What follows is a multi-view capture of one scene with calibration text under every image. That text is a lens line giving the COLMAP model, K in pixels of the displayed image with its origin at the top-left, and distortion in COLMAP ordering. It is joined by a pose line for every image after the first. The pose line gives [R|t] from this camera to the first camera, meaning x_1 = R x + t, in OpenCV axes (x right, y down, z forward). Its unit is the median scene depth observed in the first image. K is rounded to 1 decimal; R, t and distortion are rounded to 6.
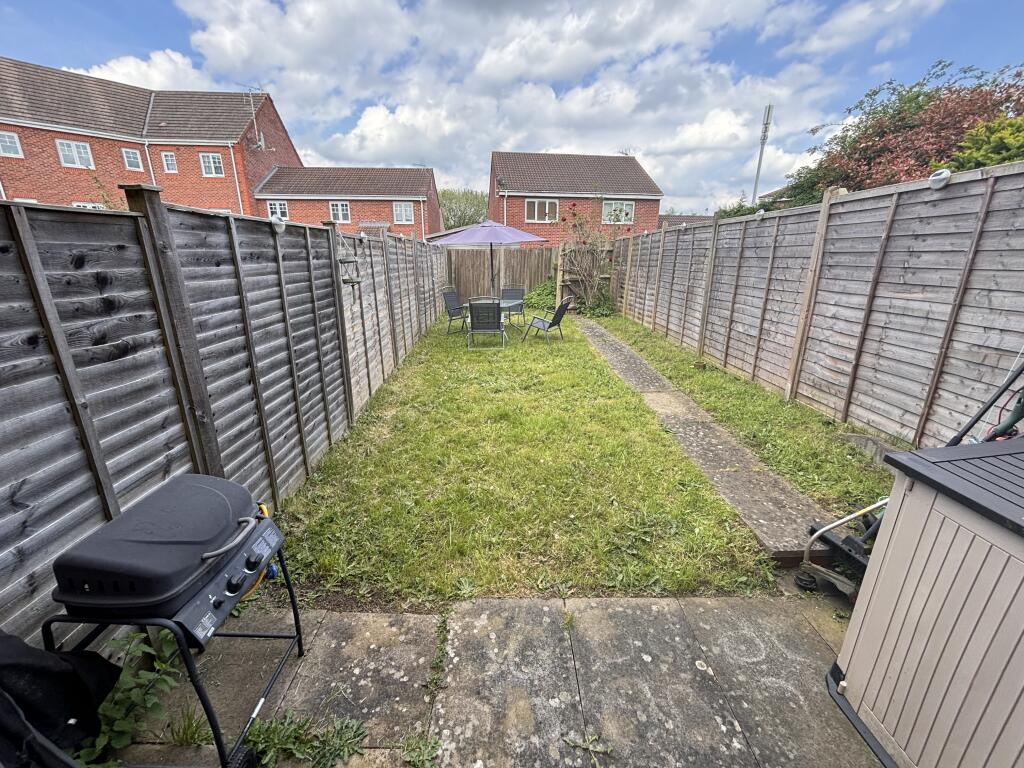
lens RADIAL K [[413.7, 0, 509.7], [0, 413.7, 383.6], [0, 0, 1]] dist [0.000539, -0.000041]
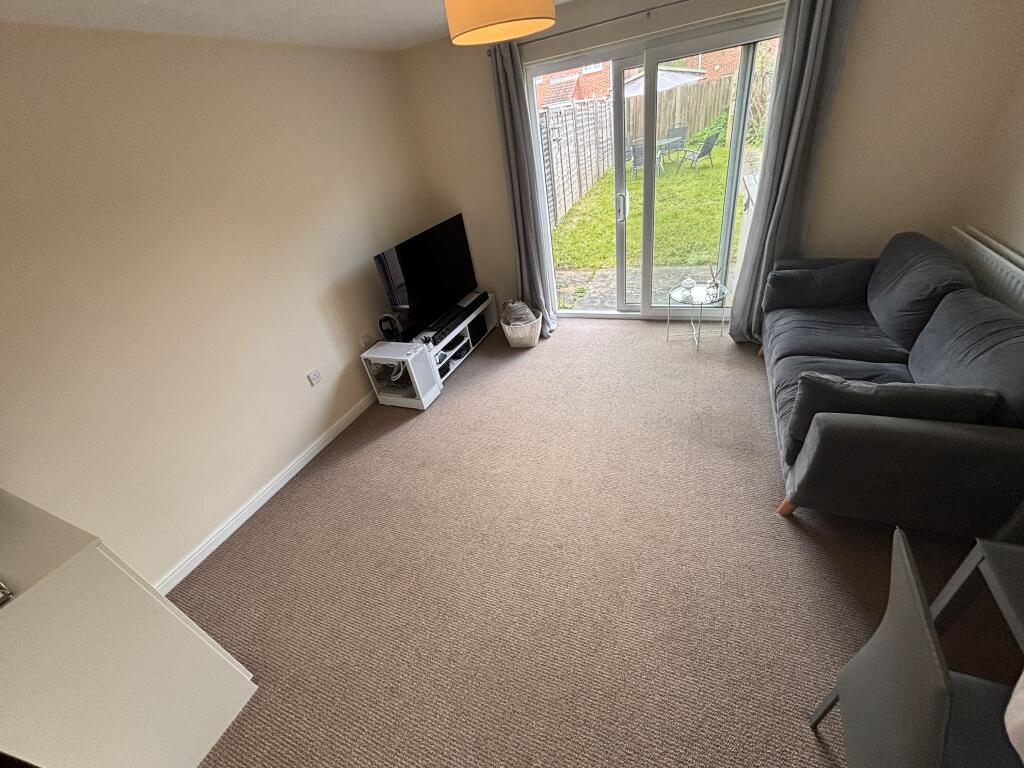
lens RADIAL K [[413.7, 0, 510.5], [0, 413.7, 384.4], [0, 0, 1]] dist [0.000539, -0.000041]
pose [[0.905459, 0.088777, -0.415044, 0.225853], [0.039433, 0.956055, 0.290524, 0.193280], [0.422597, -0.279424, 0.862168, -0.754160]]
